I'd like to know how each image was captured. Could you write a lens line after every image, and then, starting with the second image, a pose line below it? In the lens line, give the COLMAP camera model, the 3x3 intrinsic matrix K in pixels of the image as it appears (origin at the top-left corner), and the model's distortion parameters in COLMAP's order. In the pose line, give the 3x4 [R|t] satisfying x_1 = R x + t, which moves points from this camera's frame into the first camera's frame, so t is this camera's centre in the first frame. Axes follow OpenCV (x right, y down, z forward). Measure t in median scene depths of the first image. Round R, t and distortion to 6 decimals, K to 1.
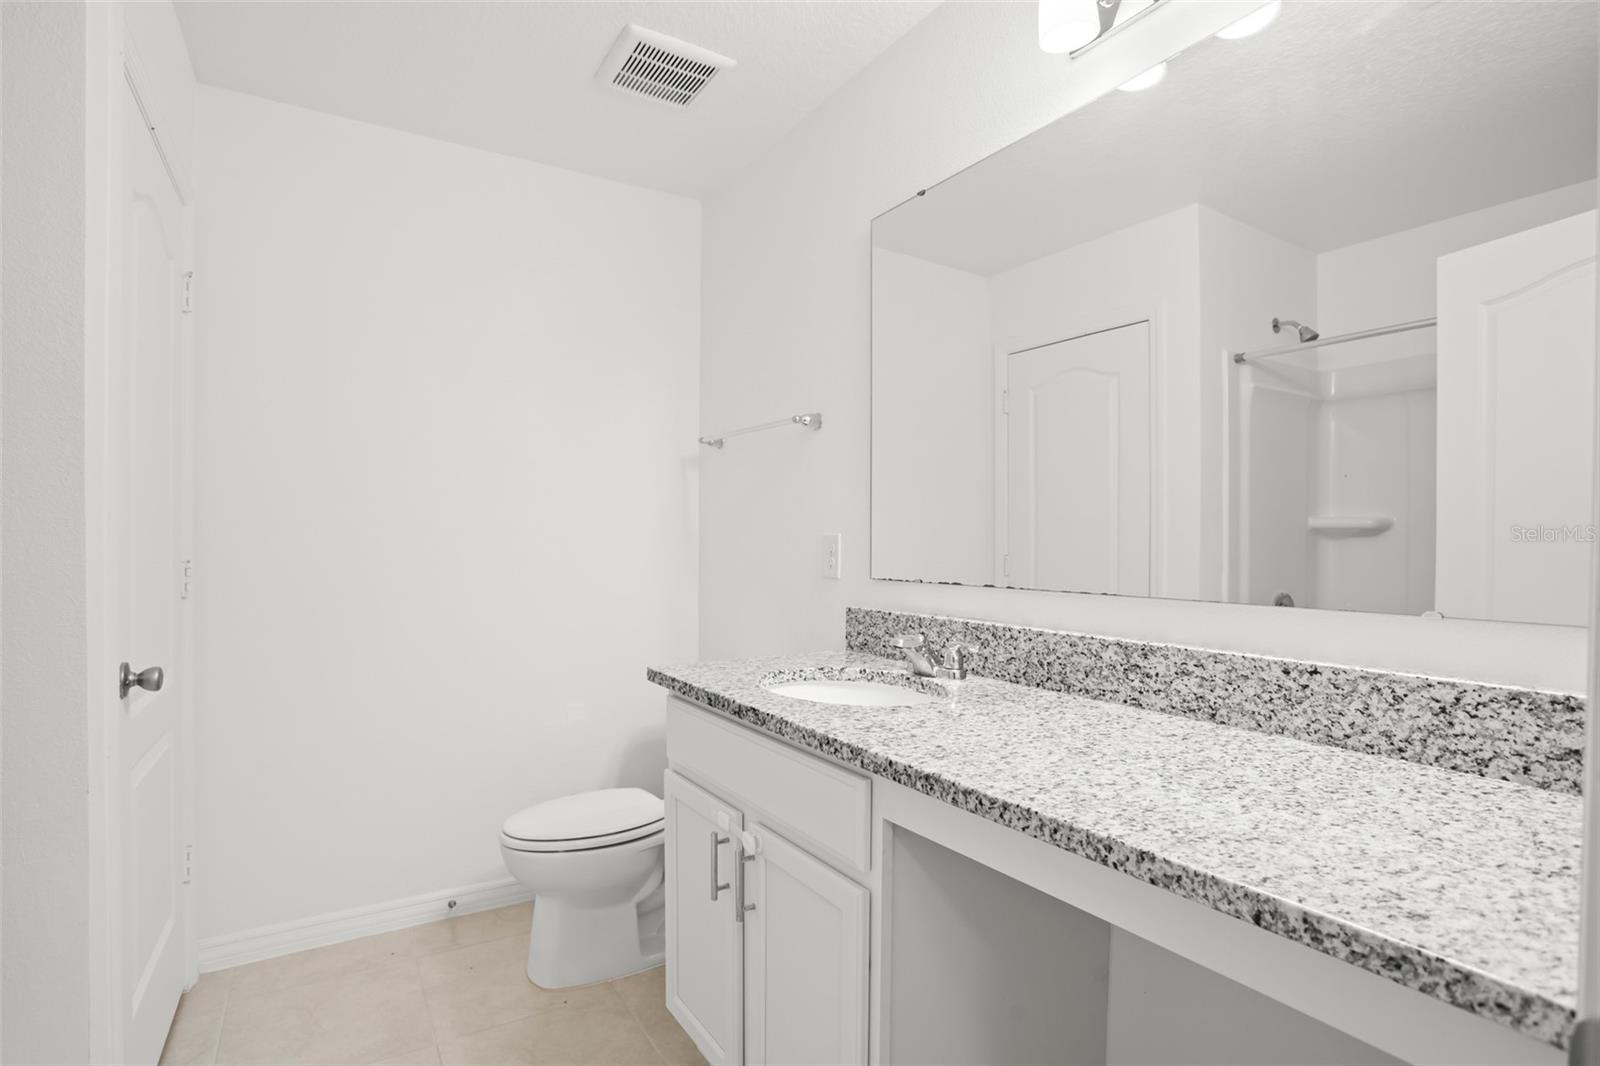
lens RADIAL K [[781.7, 0, 801.2], [0, 781.7, 521.5], [0, 0, 1]] dist [-0.064581, 0.029998]
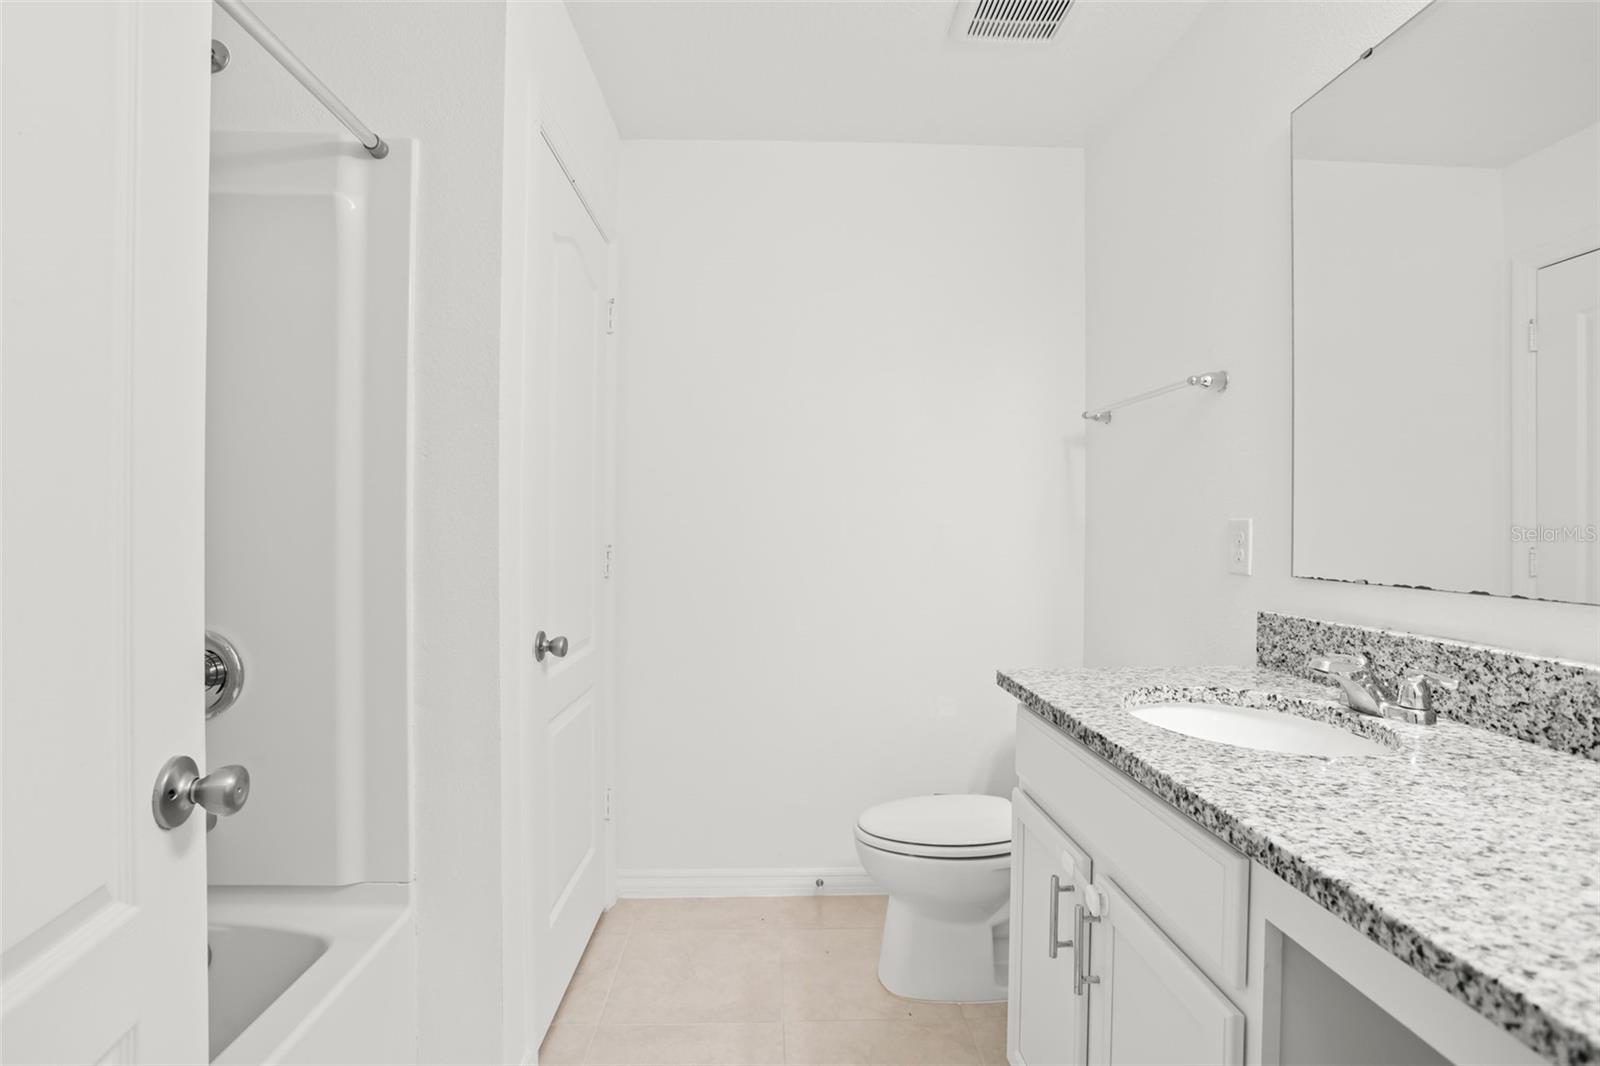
lens RADIAL K [[790.2, 0, 792.0], [0, 790.2, 521.4], [0, 0, 1]] dist [-0.053375, 0.023528]
pose [[0.868656, -0.005725, -0.495382, 0.059140], [0.013473, 0.999836, 0.012070, 0.003997], [0.495232, -0.017159, 0.868591, 0.131640]]
